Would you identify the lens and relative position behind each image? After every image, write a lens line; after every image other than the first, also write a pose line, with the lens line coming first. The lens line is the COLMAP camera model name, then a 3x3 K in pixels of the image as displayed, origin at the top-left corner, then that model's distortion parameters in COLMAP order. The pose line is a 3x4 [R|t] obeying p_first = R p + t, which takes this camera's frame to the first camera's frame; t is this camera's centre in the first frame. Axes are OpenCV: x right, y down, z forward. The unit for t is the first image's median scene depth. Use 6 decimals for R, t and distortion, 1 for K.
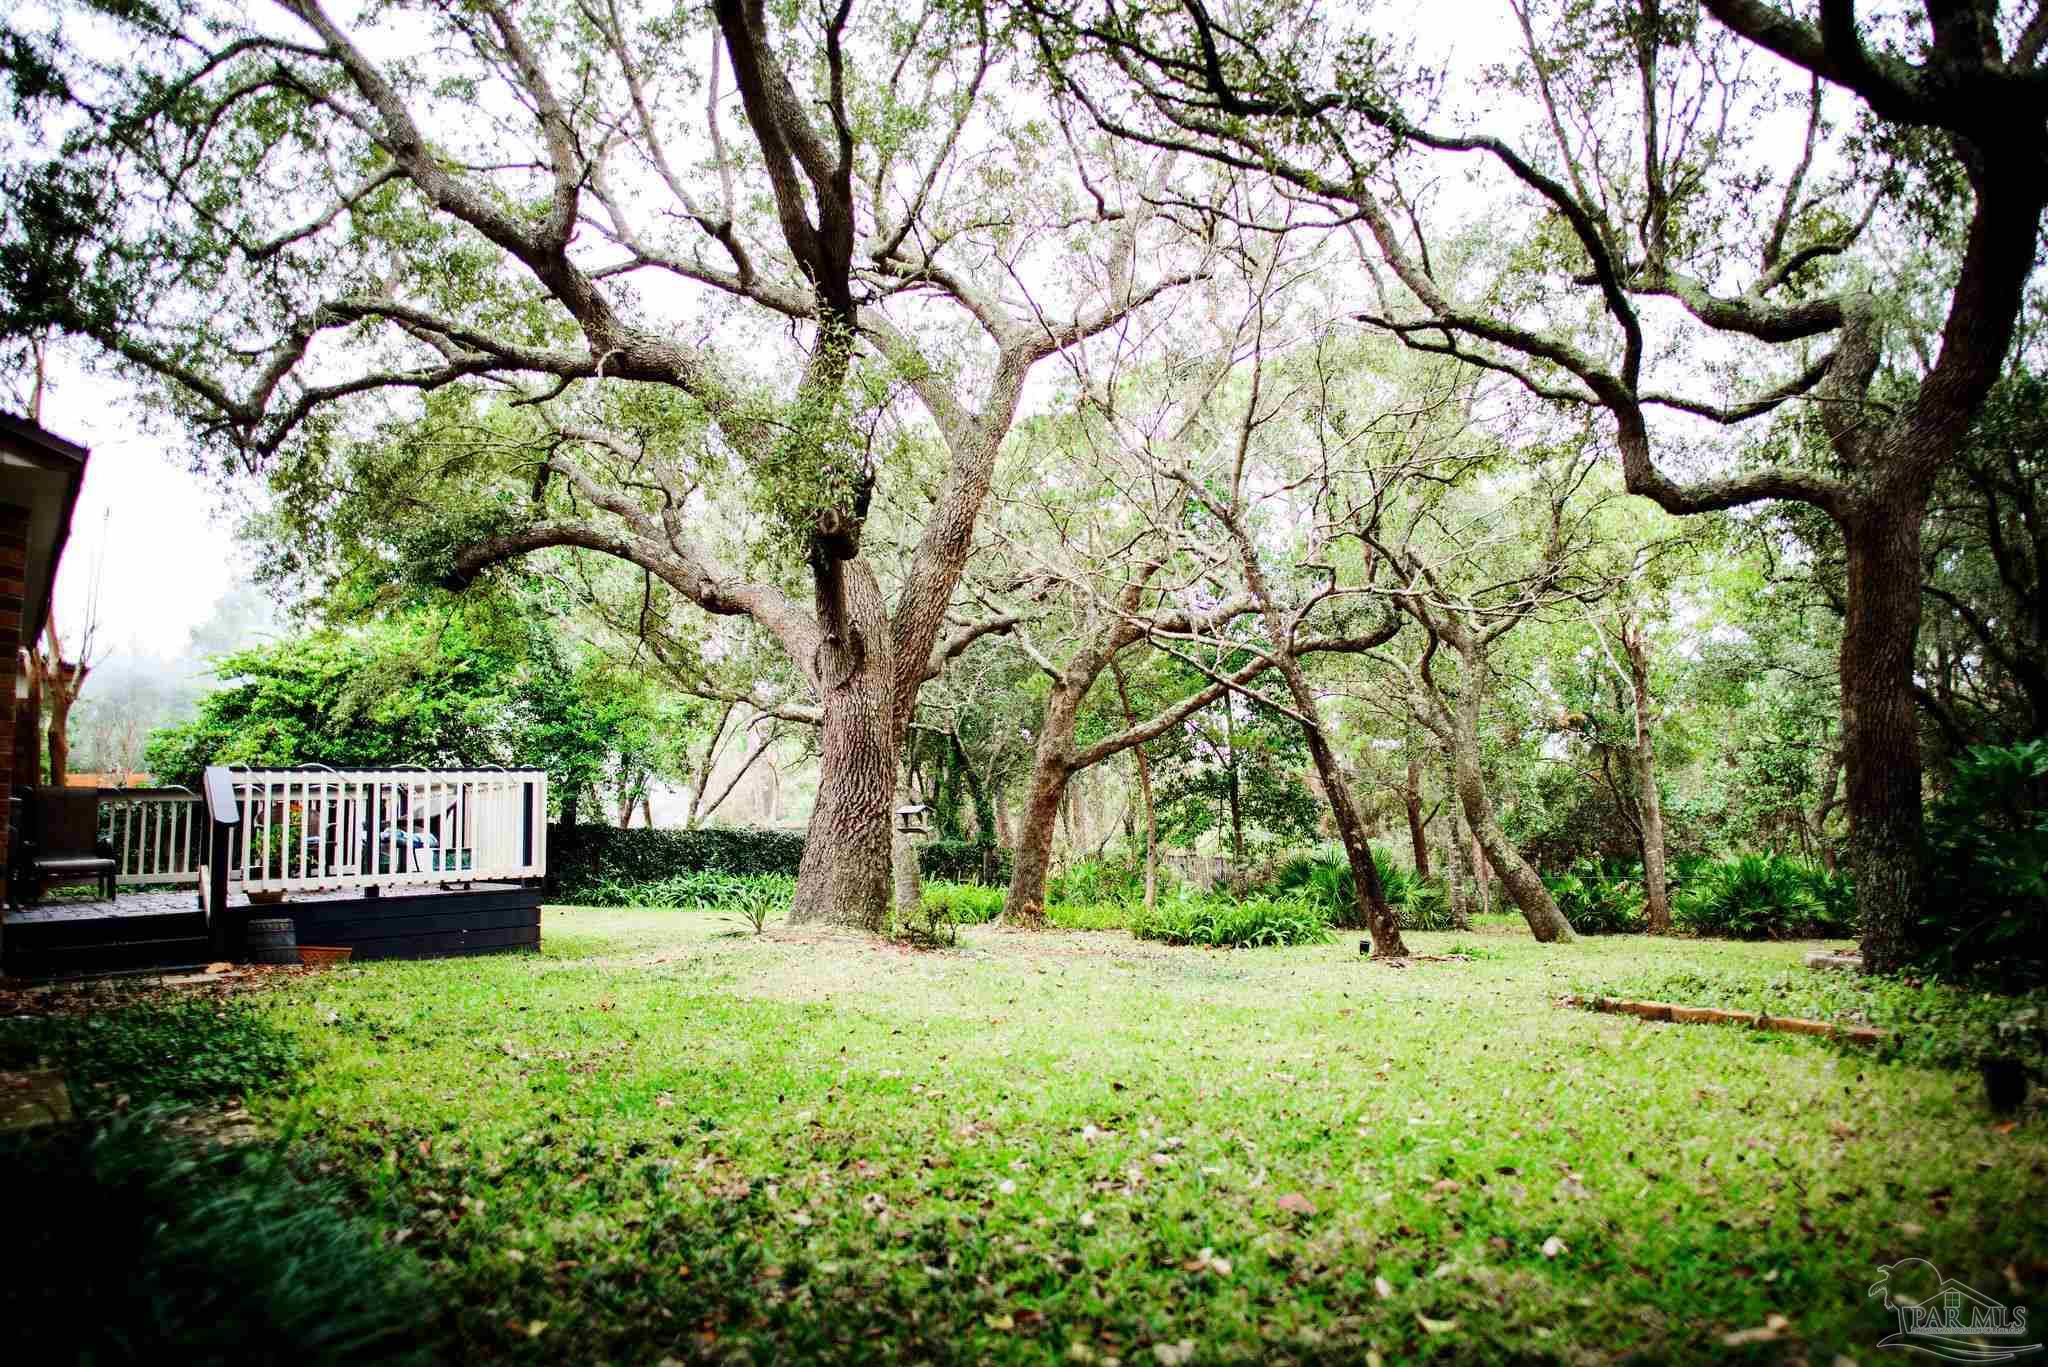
lens RADIAL K [[1182.5, 0, 1035.6], [0, 1182.5, 683.1], [0, 0, 1]] dist [-0.039018, 0.016620]
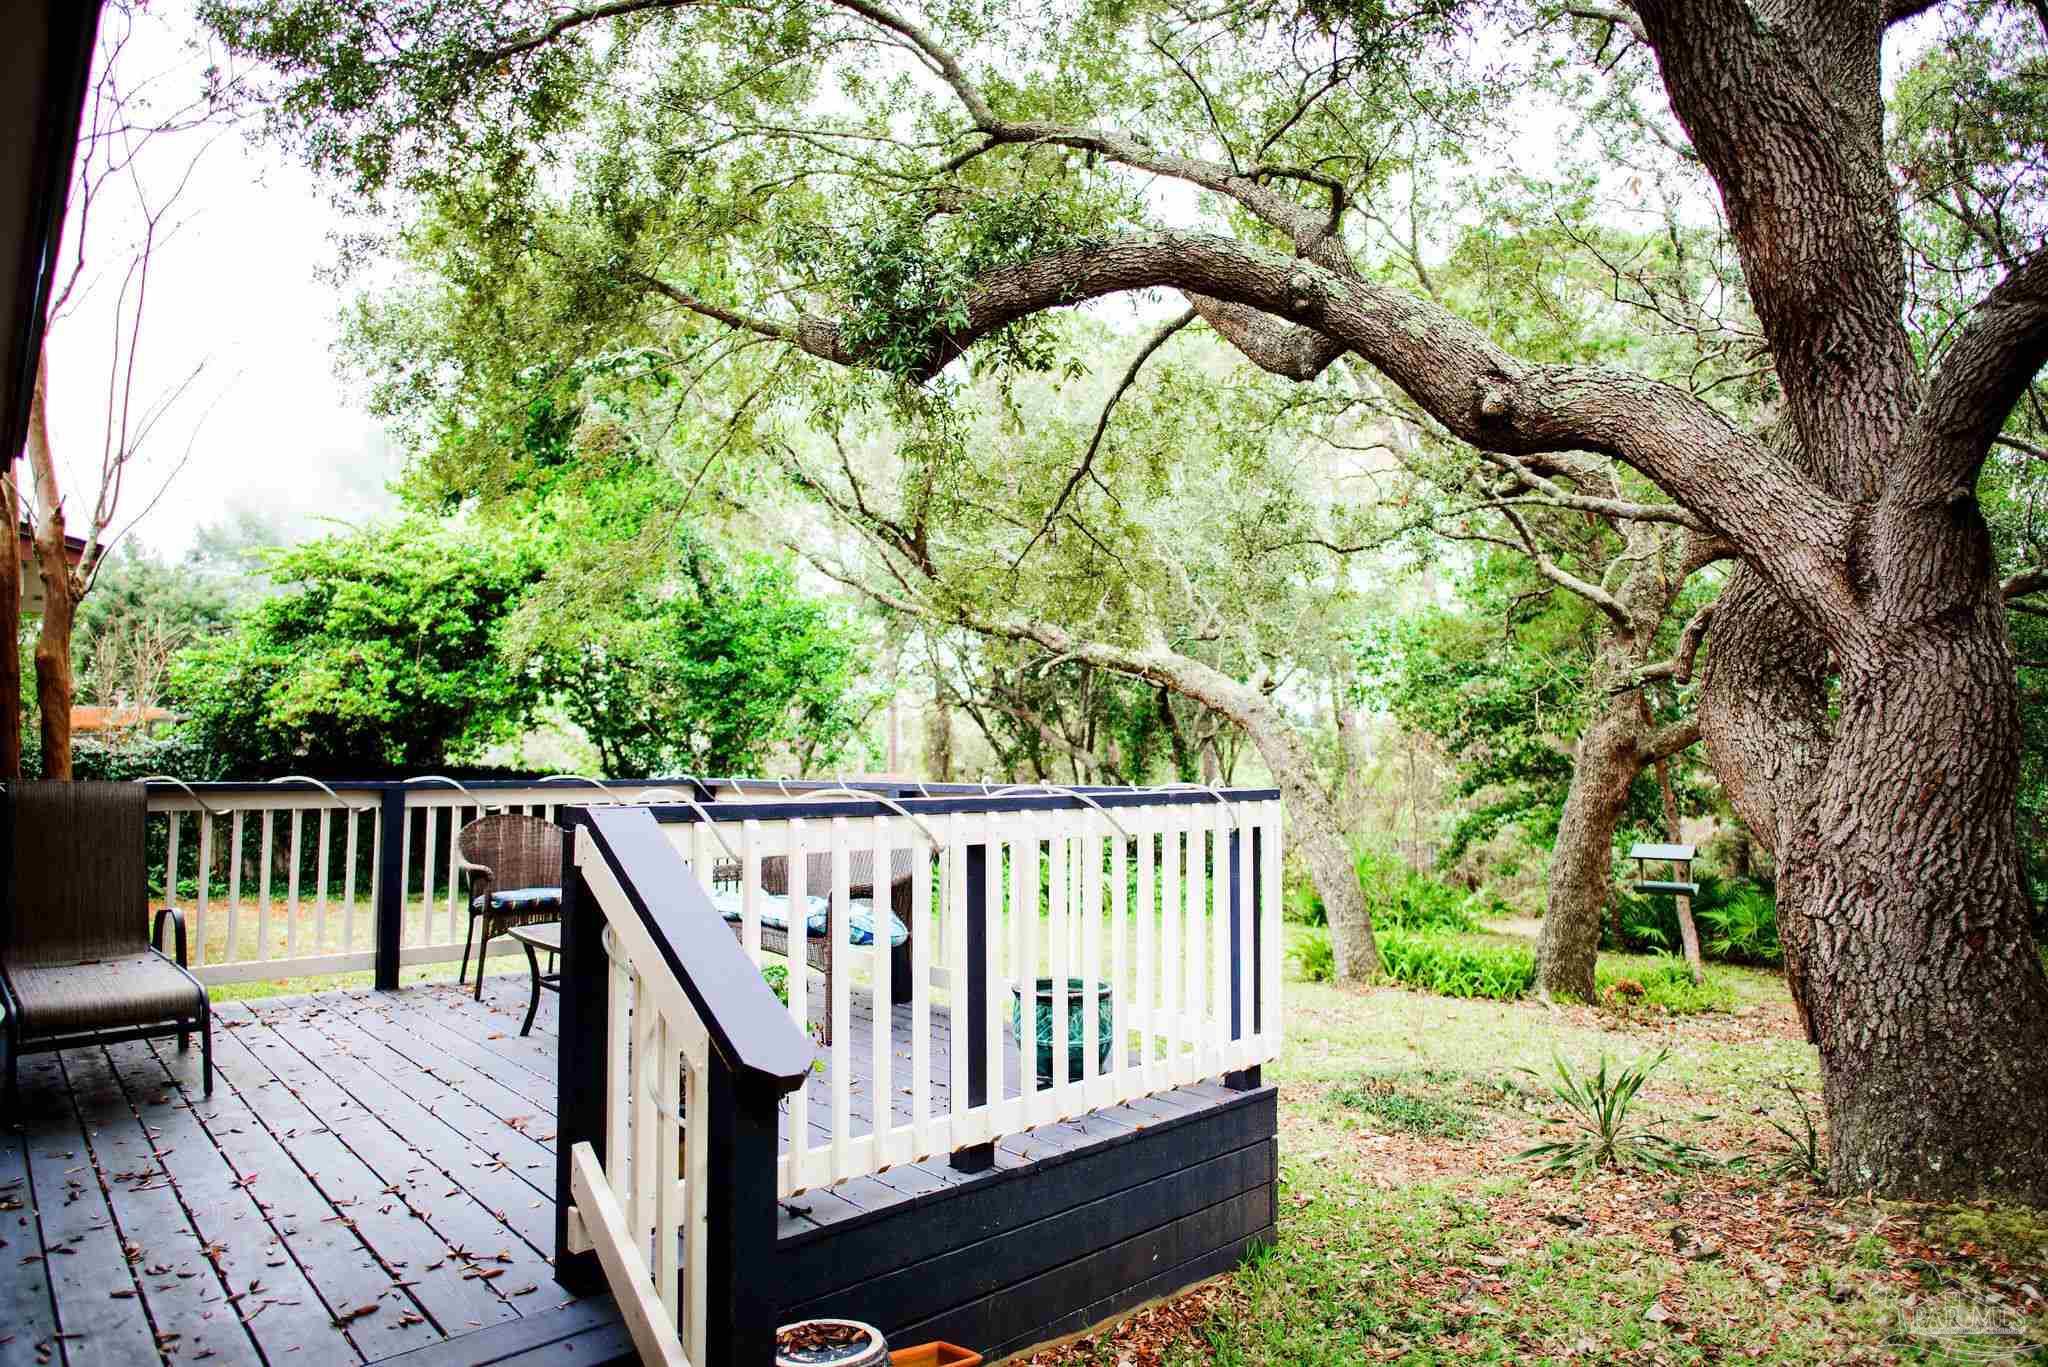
lens RADIAL K [[1183.2, 0, 1032.2], [0, 1183.2, 692.8], [0, 0, 1]] dist [-0.027205, 0.001891]
pose [[0.999431, 0.032469, 0.009121, -0.254928], [-0.032924, 0.997936, 0.055134, 0.009547], [-0.007312, -0.055403, 0.998437, 0.297086]]
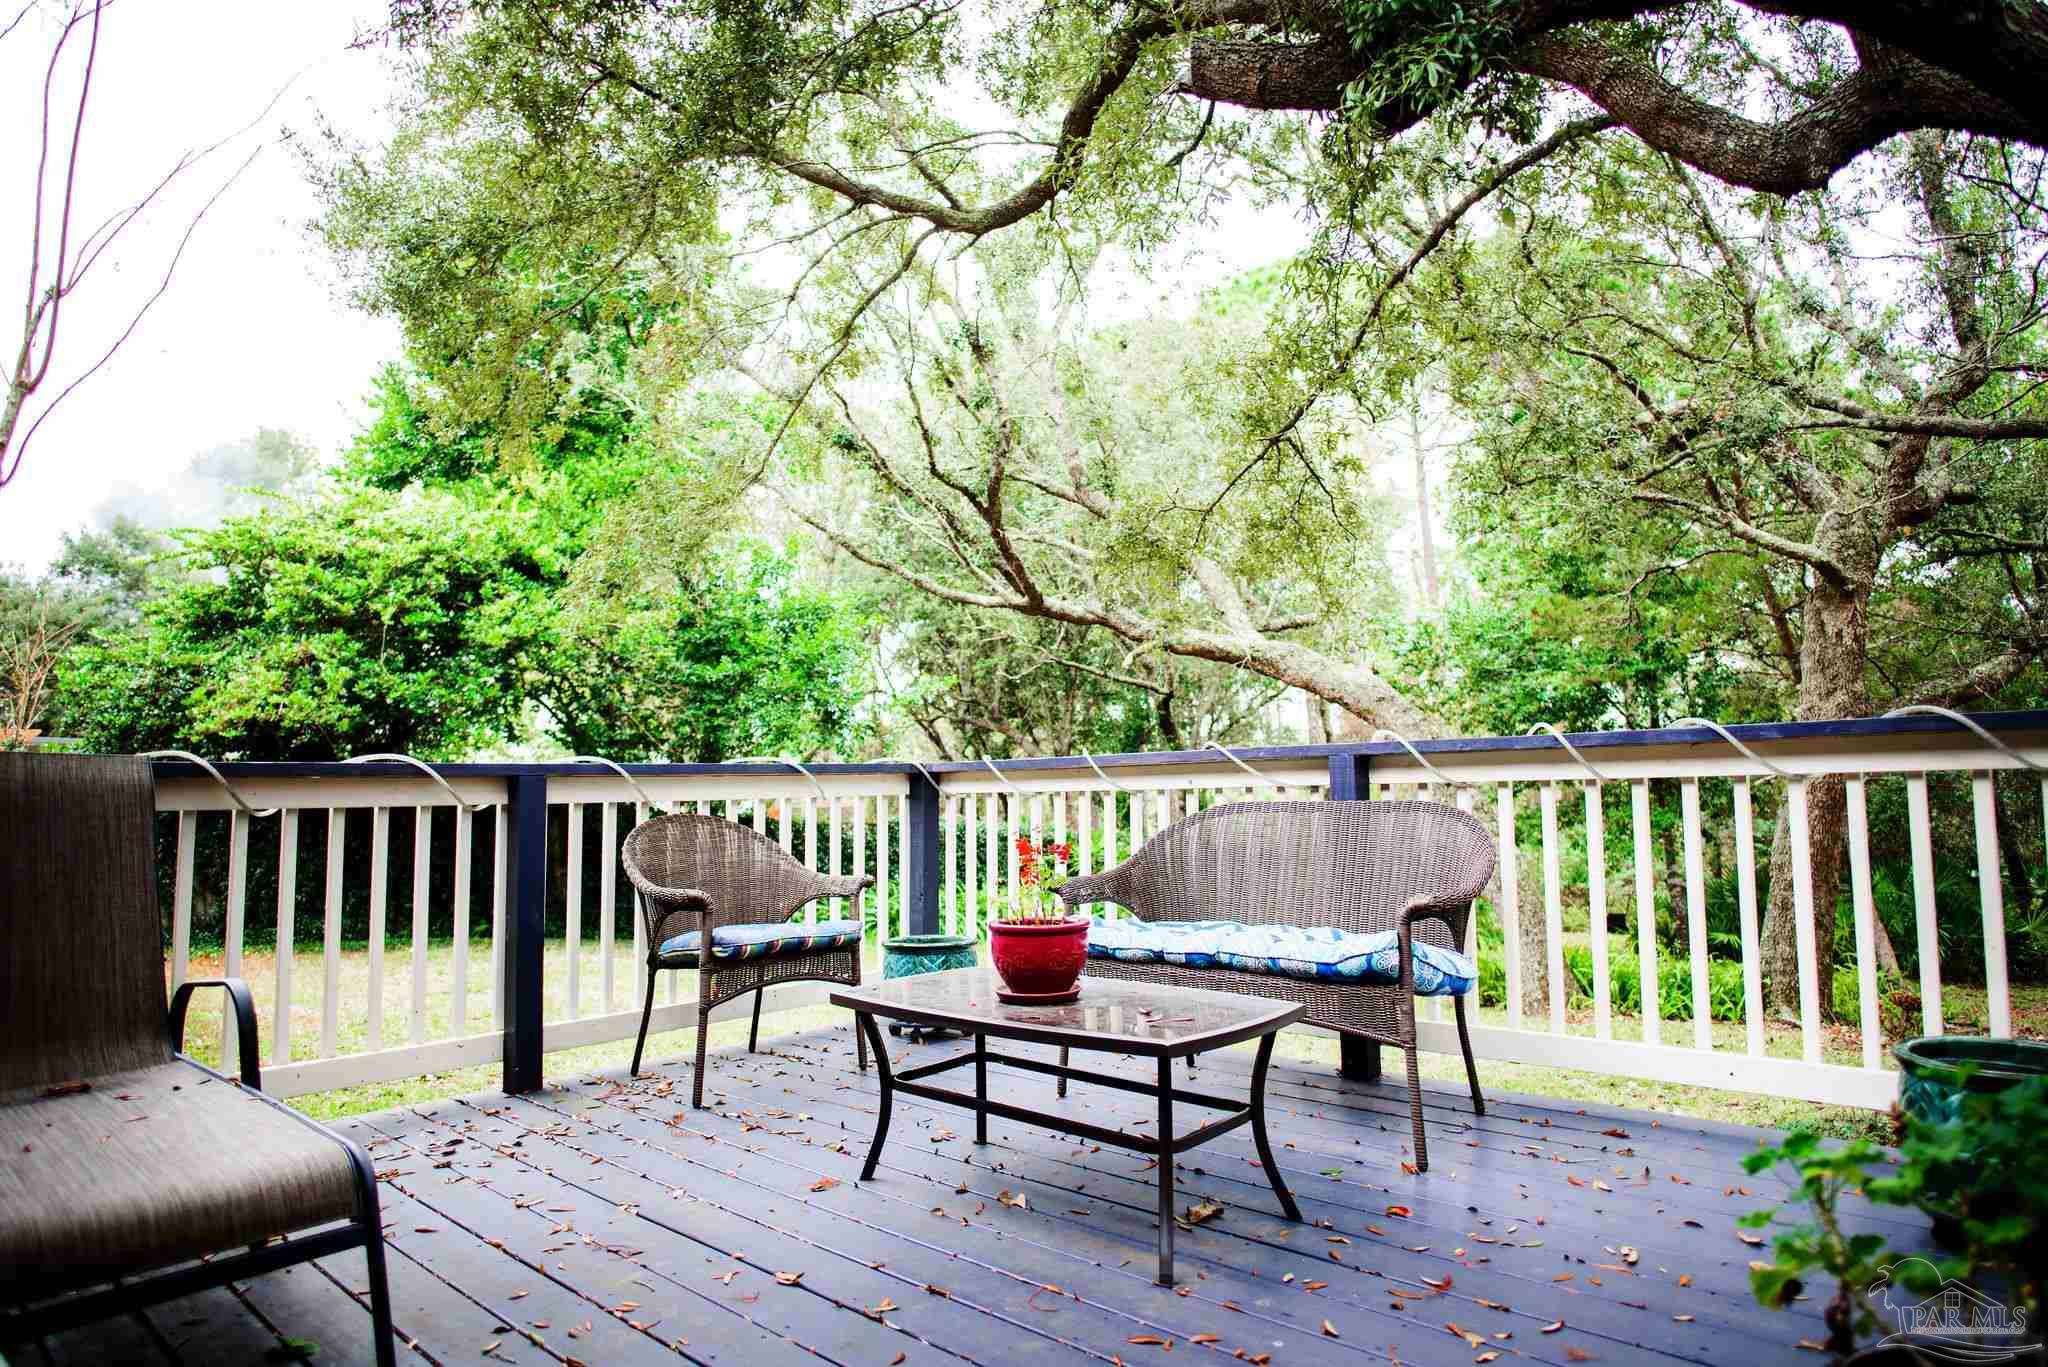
lens RADIAL K [[1182.5, 0, 1035.6], [0, 1182.5, 683.1], [0, 0, 1]] dist [-0.039018, 0.016620]
pose [[0.995394, 0.018397, 0.094090, -0.347036], [-0.020550, 0.999548, 0.021964, 0.034278], [-0.093643, -0.023796, 0.995321, 0.395058]]
